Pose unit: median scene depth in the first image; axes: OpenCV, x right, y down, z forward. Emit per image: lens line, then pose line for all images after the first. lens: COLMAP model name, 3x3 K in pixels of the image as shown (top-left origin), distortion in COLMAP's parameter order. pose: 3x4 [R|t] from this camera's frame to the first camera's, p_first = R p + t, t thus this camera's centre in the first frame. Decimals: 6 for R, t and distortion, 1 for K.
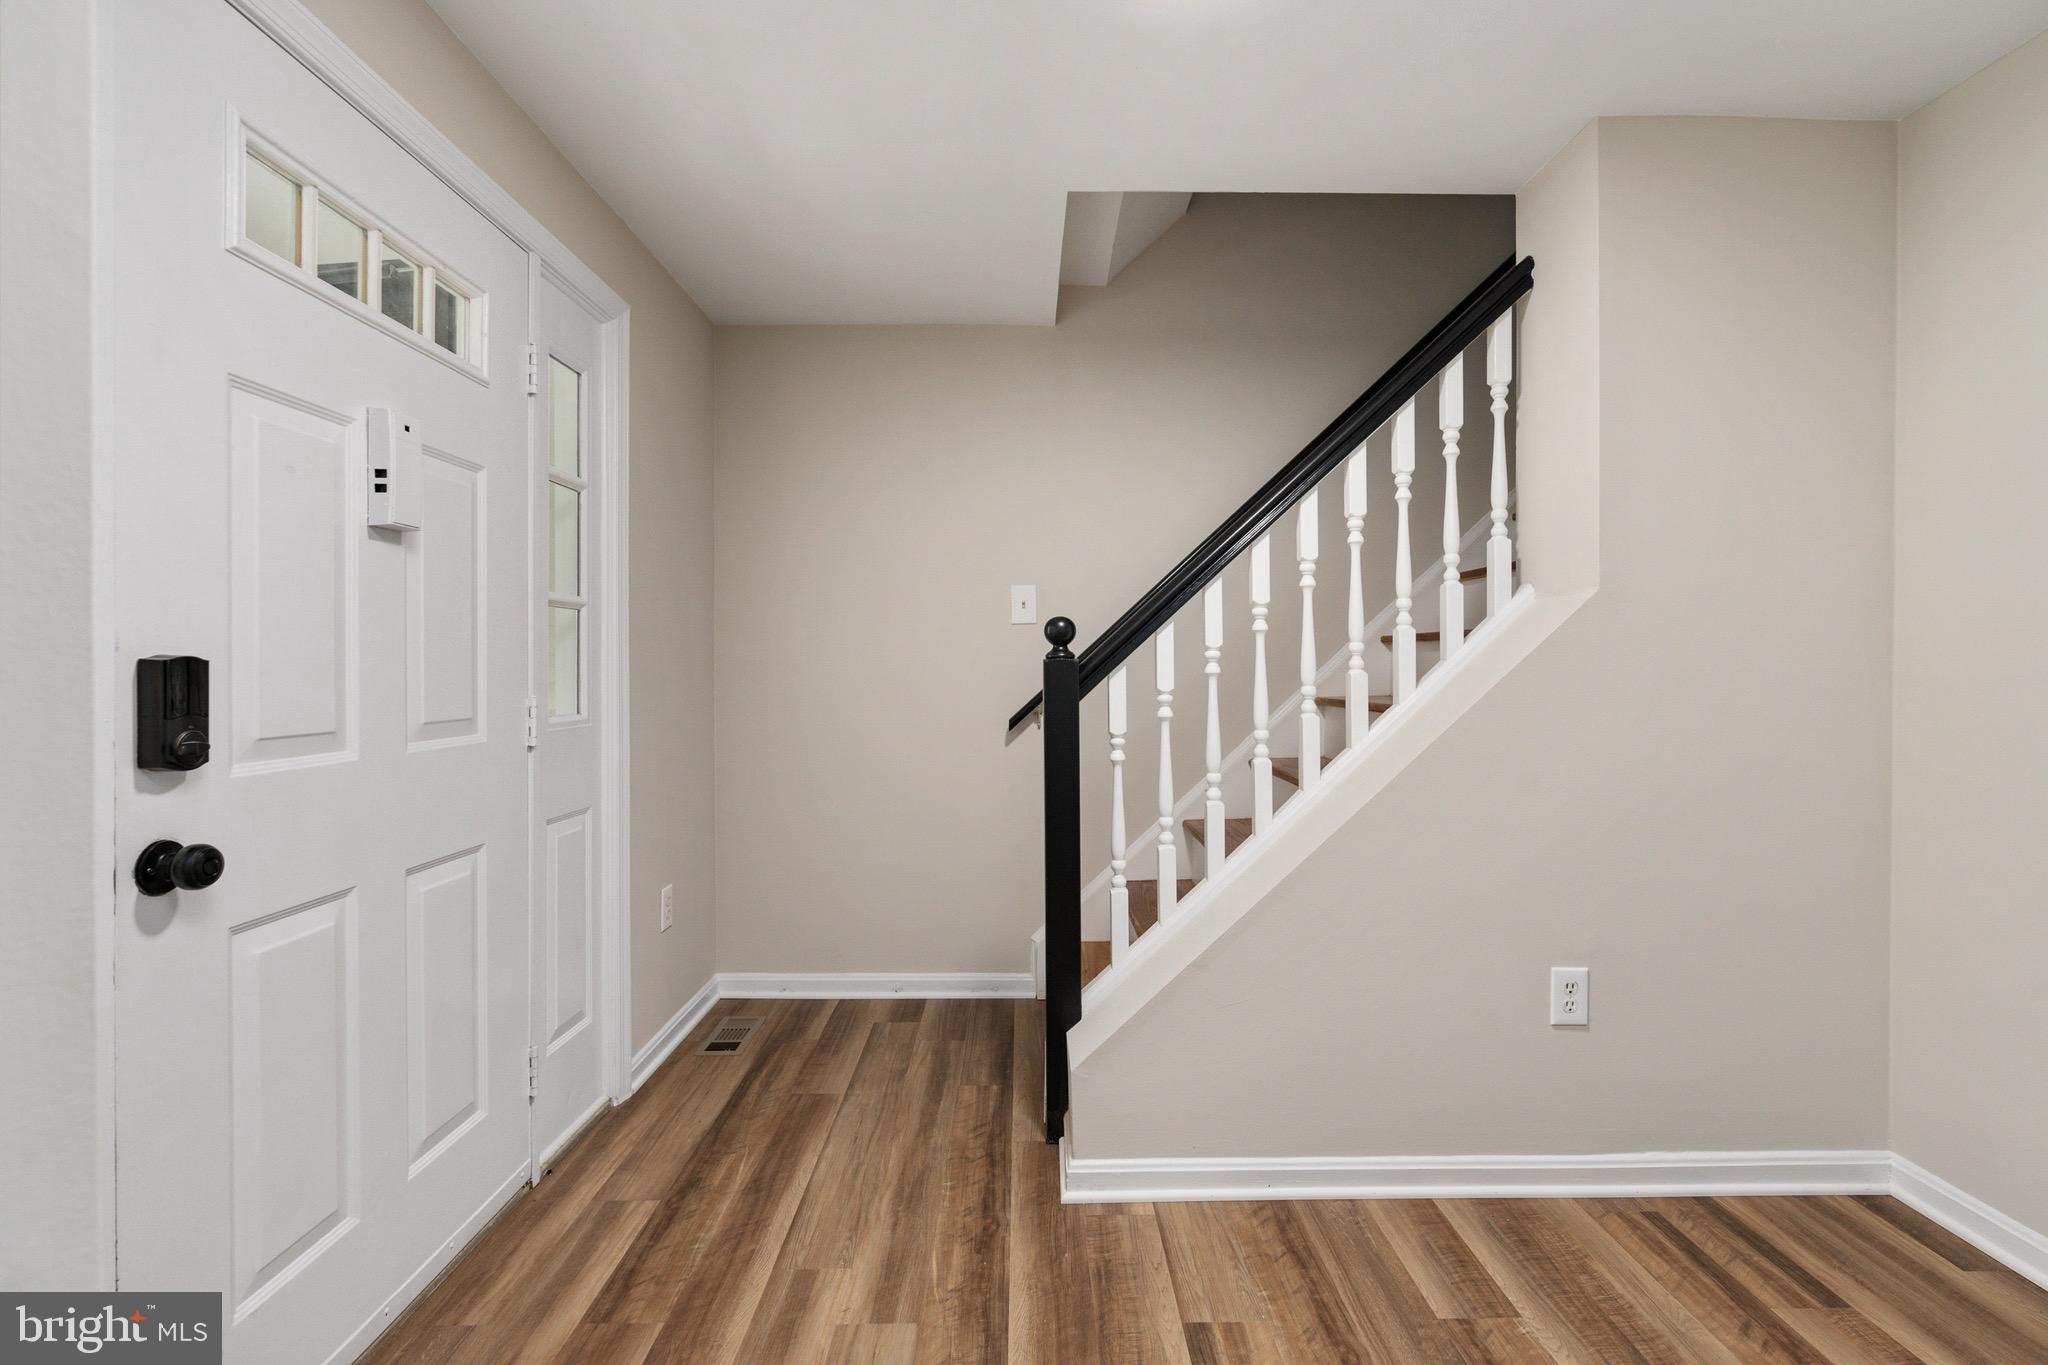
lens RADIAL K [[920.7, 0, 1025.7], [0, 920.7, 665.4], [0, 0, 1]] dist [-0.011060, 0.000702]
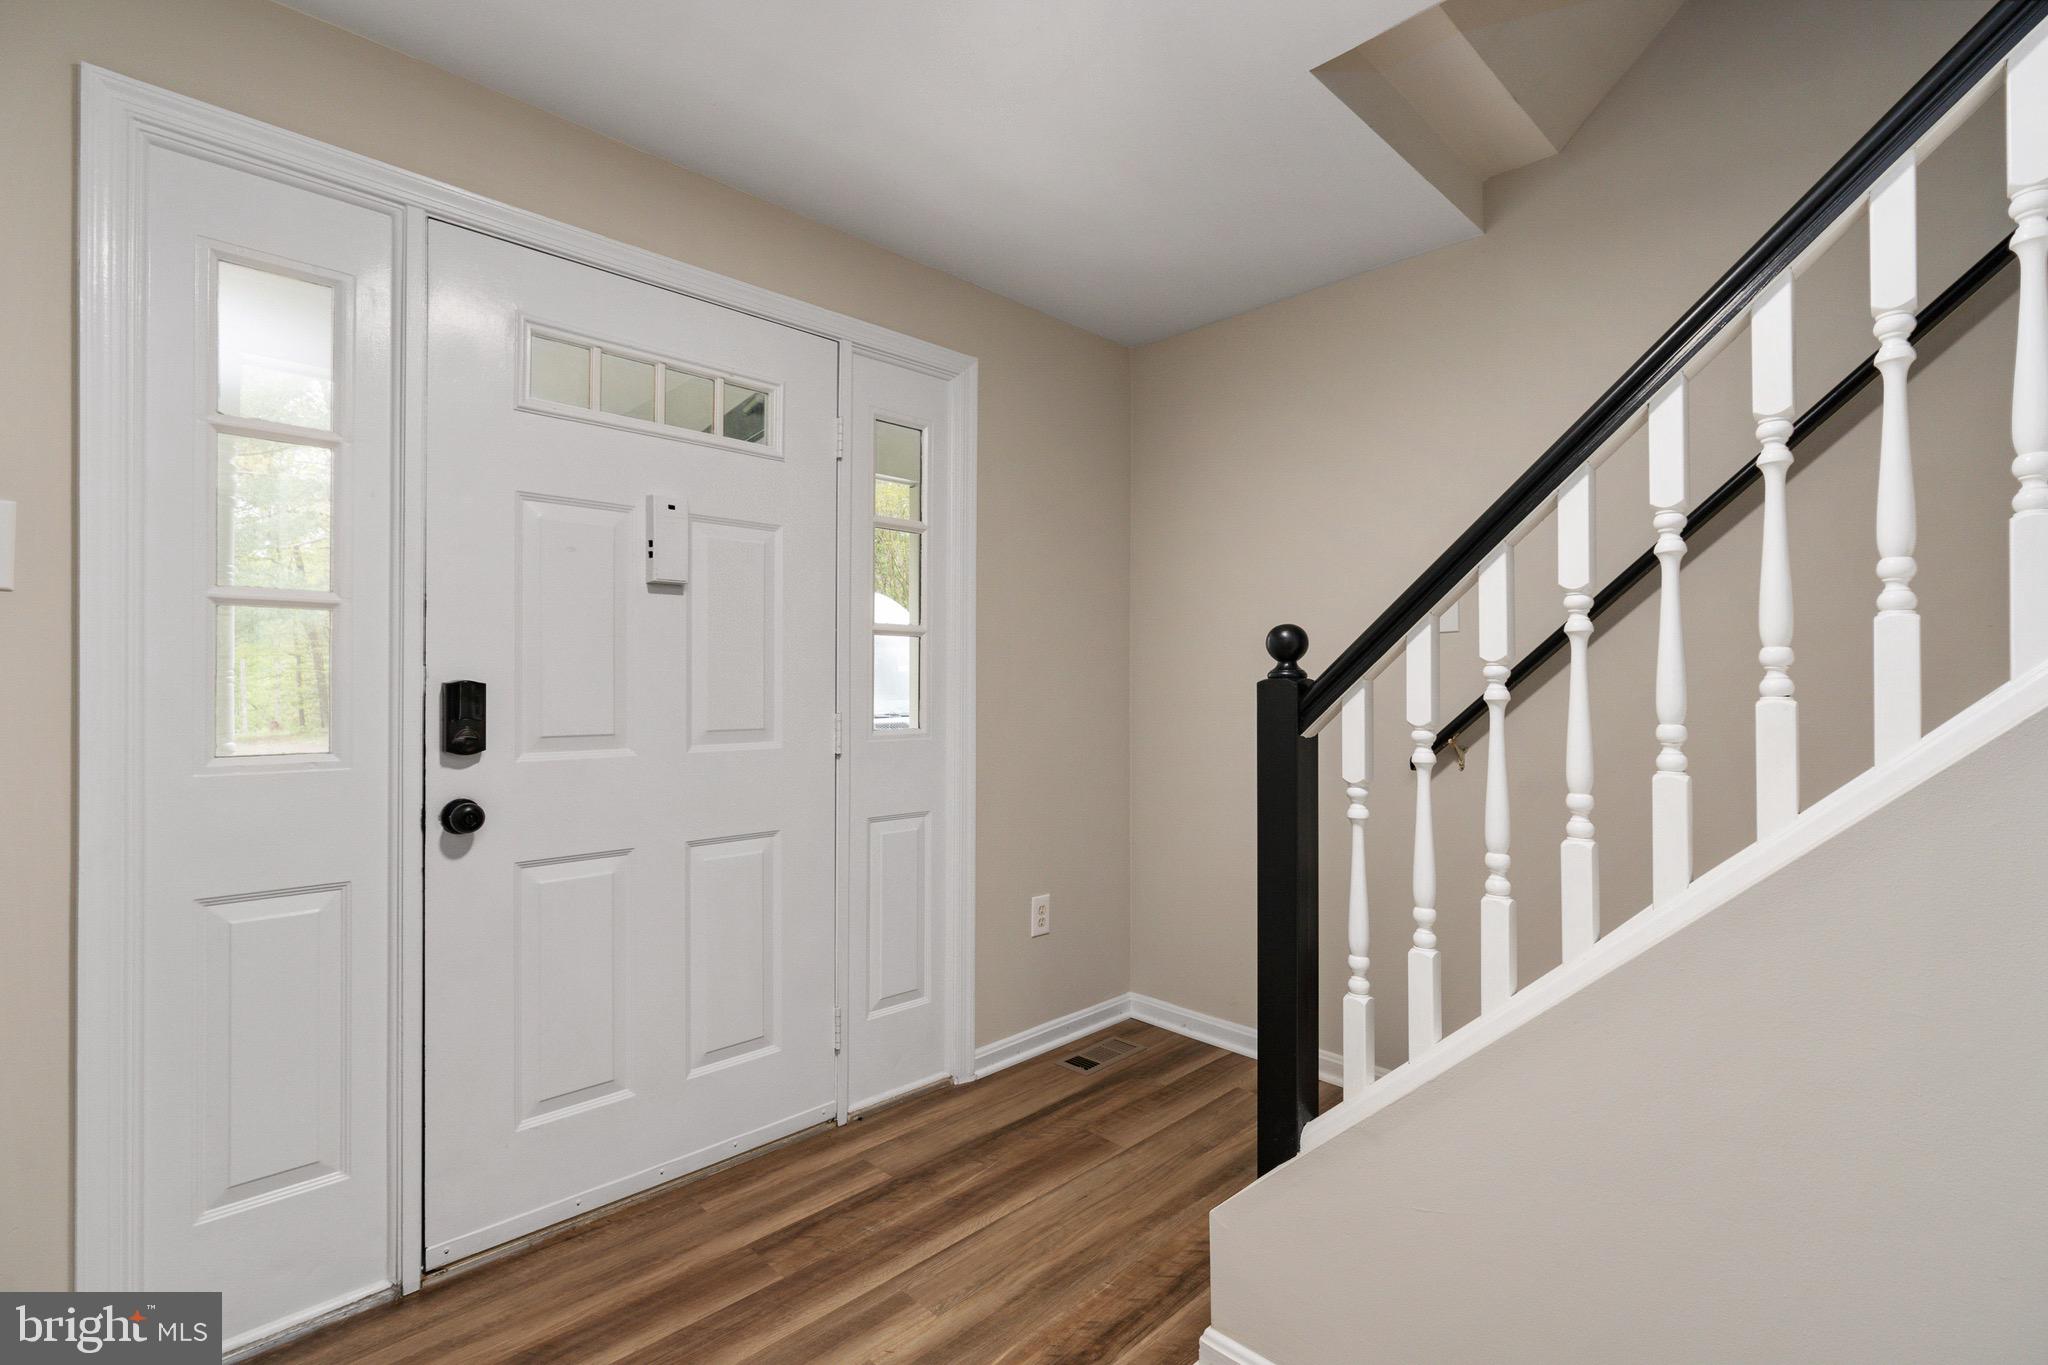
lens RADIAL K [[920.0, 0, 1031.1], [0, 920.0, 677.2], [0, 0, 1]] dist [-0.013270, 0.005459]
pose [[0.699571, -0.004654, -0.714548, 0.473808], [-0.001072, 0.999971, -0.007562, -0.002751], [0.714562, 0.006056, 0.699546, 0.332879]]
